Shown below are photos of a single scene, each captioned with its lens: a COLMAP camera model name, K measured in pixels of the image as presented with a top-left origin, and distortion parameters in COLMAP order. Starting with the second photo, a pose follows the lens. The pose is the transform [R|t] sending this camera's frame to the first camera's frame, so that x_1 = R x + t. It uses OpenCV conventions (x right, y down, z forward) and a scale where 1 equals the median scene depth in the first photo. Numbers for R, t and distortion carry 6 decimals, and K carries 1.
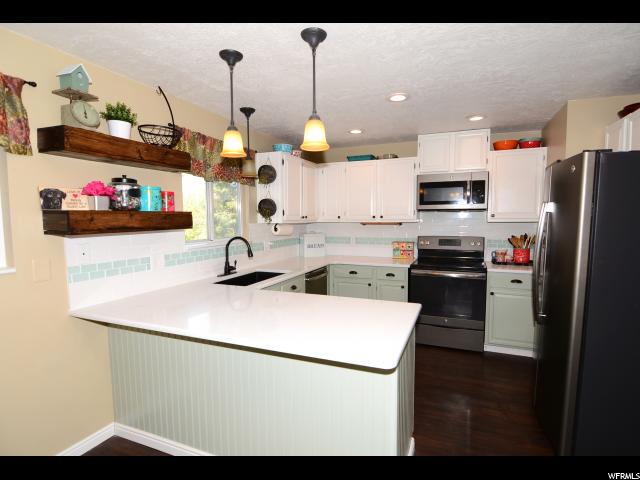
lens RADIAL K [[320.7, 0, 323.6], [0, 320.7, 244.1], [0, 0, 1]] dist [-0.022030, -0.005743]
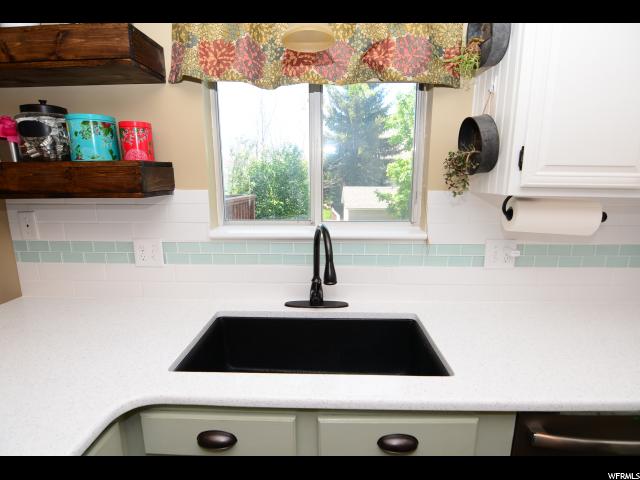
lens RADIAL K [[320.7, 0, 321.8], [0, 320.7, 236.0], [0, 0, 1]] dist [-0.022030, -0.005743]
pose [[0.384166, 0.176173, -0.906300, 0.080290], [-0.082713, 0.984246, 0.156264, -0.065259], [0.919551, 0.014932, 0.392686, 0.784983]]
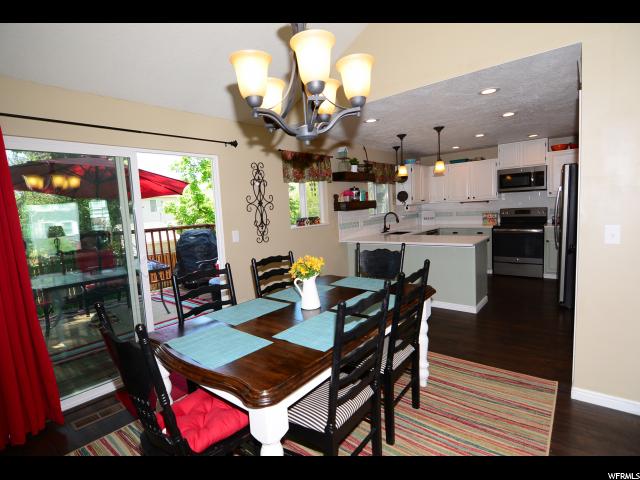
lens RADIAL K [[320.7, 0, 313.2], [0, 320.7, 235.6], [0, 0, 1]] dist [-0.022030, -0.005743]
pose [[0.950473, -0.020207, -0.310149, -0.109700], [0.025844, 0.999567, 0.014076, 0.072934], [0.309730, -0.021395, 0.950584, -0.912891]]
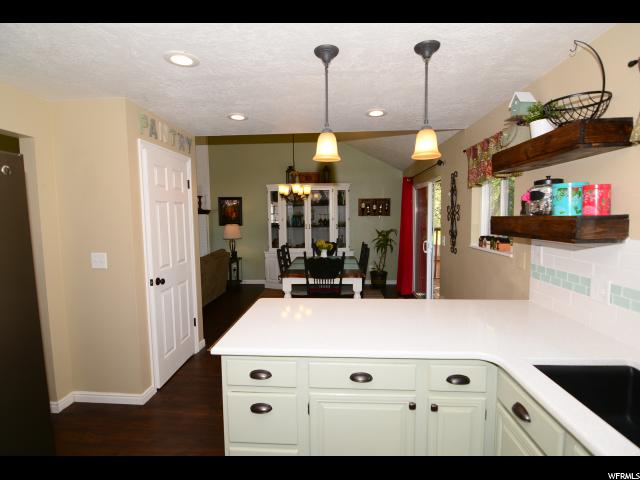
lens RADIAL K [[320.7, 0, 319.4], [0, 320.7, 241.0], [0, 0, 1]] dist [-0.022030, -0.005743]
pose [[-0.943172, 0.043616, -0.329431, 0.181547], [-0.008344, 0.987928, 0.154688, -0.105666], [0.332201, 0.148647, -0.931422, 1.035673]]
